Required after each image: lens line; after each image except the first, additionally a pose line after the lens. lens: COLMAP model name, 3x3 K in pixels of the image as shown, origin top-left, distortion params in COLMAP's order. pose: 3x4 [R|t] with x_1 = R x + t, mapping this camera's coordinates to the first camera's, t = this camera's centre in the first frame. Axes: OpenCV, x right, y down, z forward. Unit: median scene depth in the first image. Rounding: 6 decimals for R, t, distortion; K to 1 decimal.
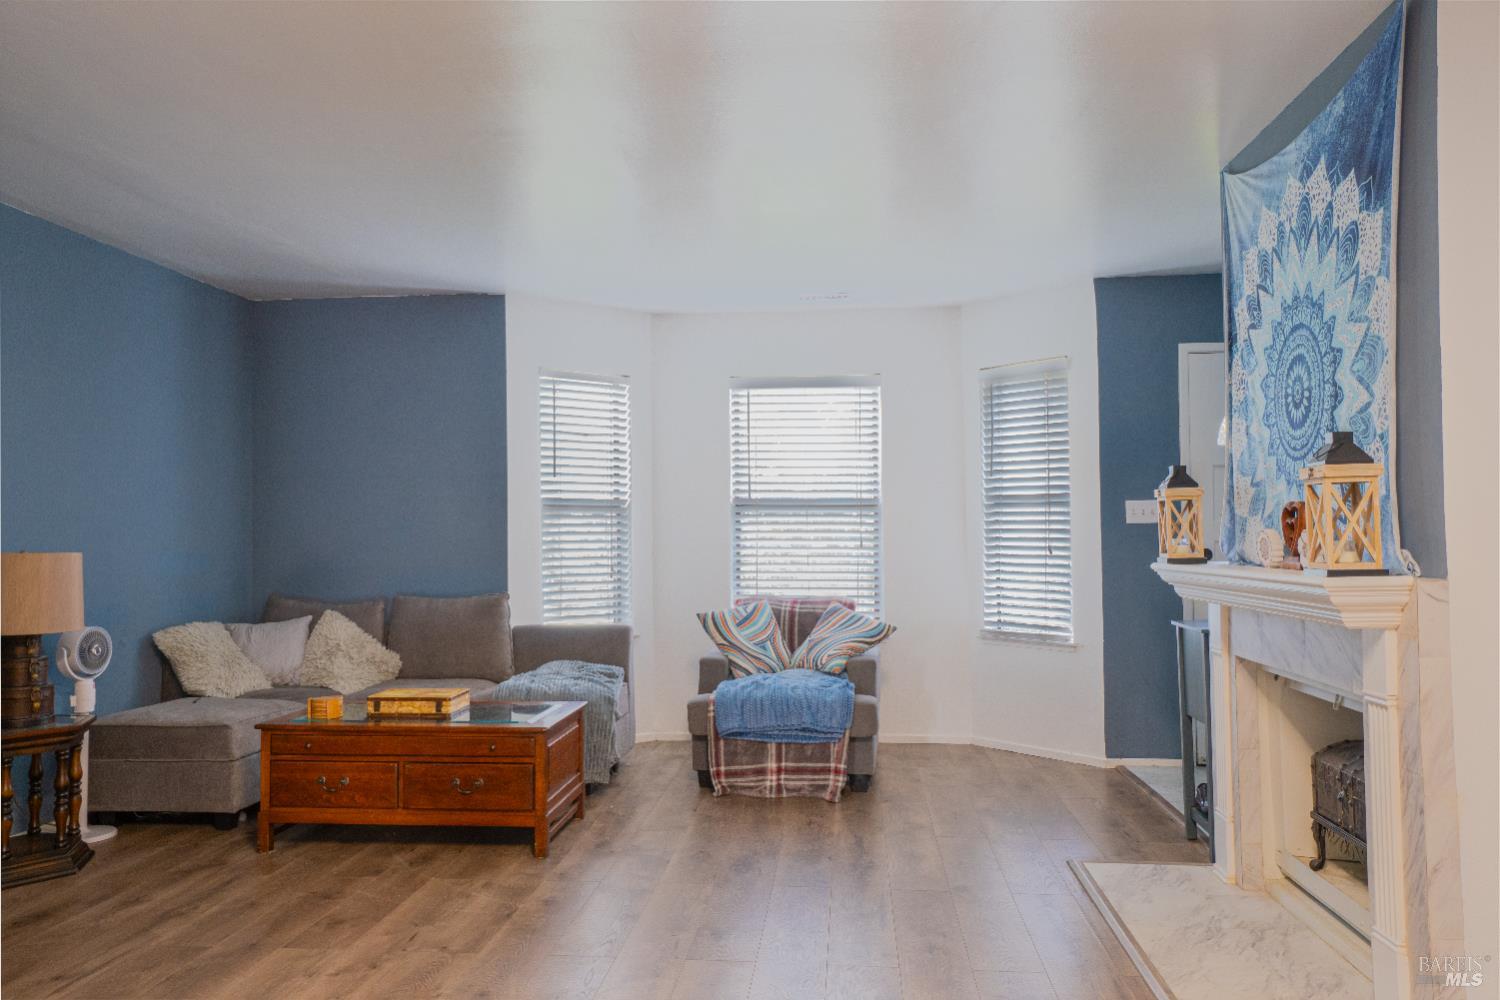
lens RADIAL K [[1133.4, 0, 753.6], [0, 1133.4, 502.0], [0, 0, 1]] dist [0.051241, 0.002534]
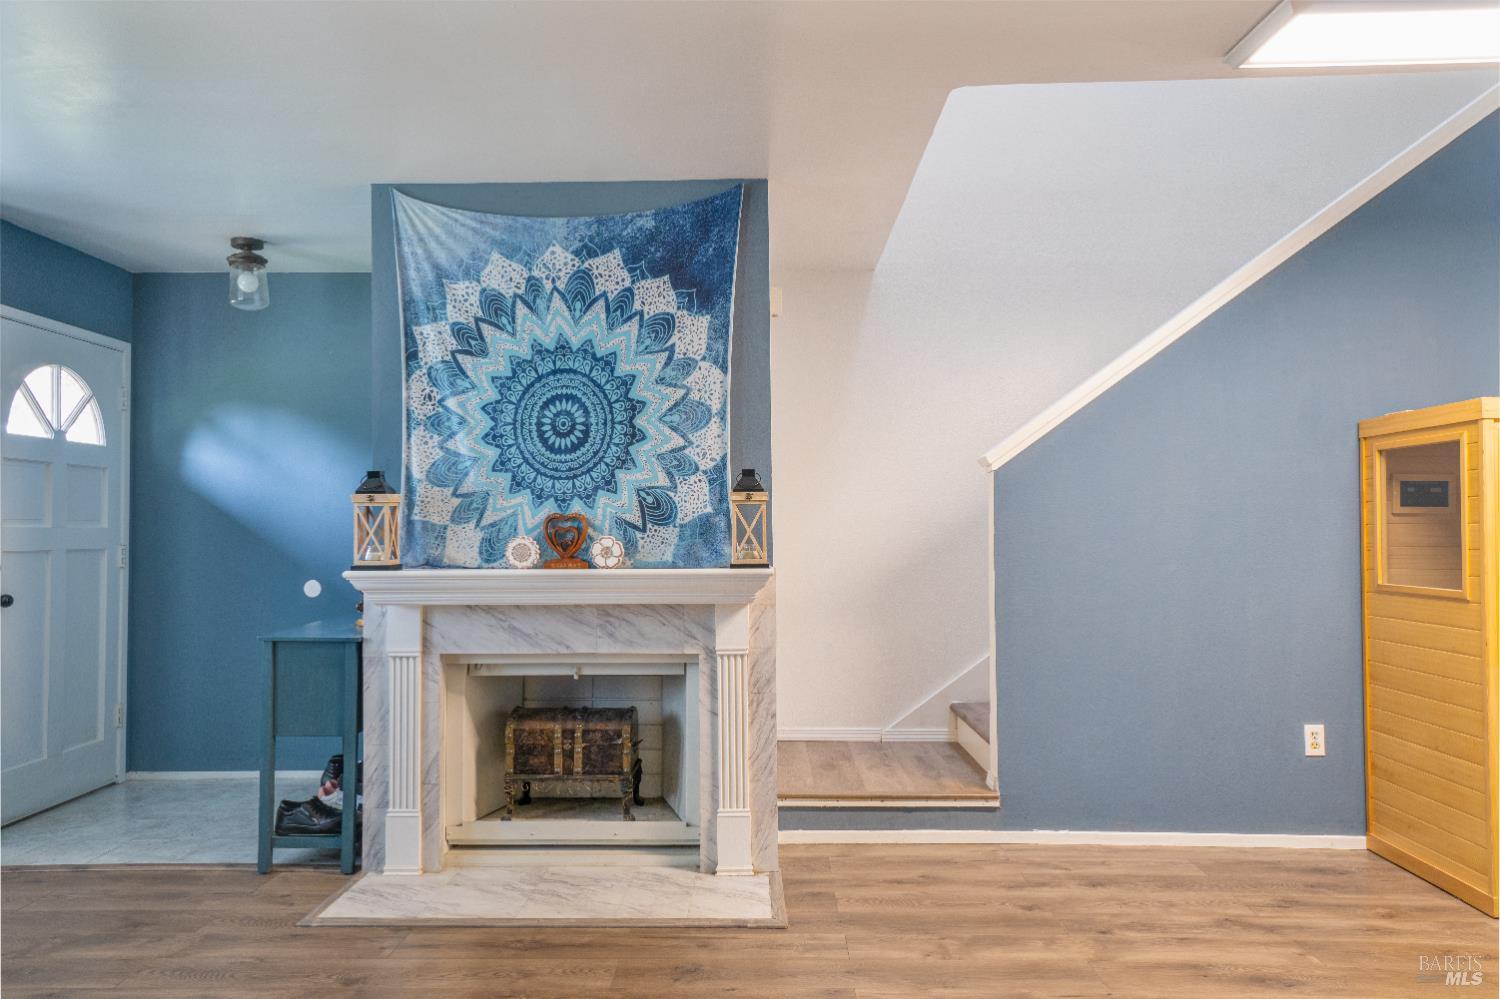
lens RADIAL K [[1133.4, 0, 748.7], [0, 1133.4, 500.4], [0, 0, 1]] dist [0.051241, 0.002534]
pose [[-0.076290, 0.040435, 0.996265, -0.513074], [-0.025193, 0.998780, -0.042466, 0.022097], [-0.996767, -0.028338, -0.075178, 0.615833]]
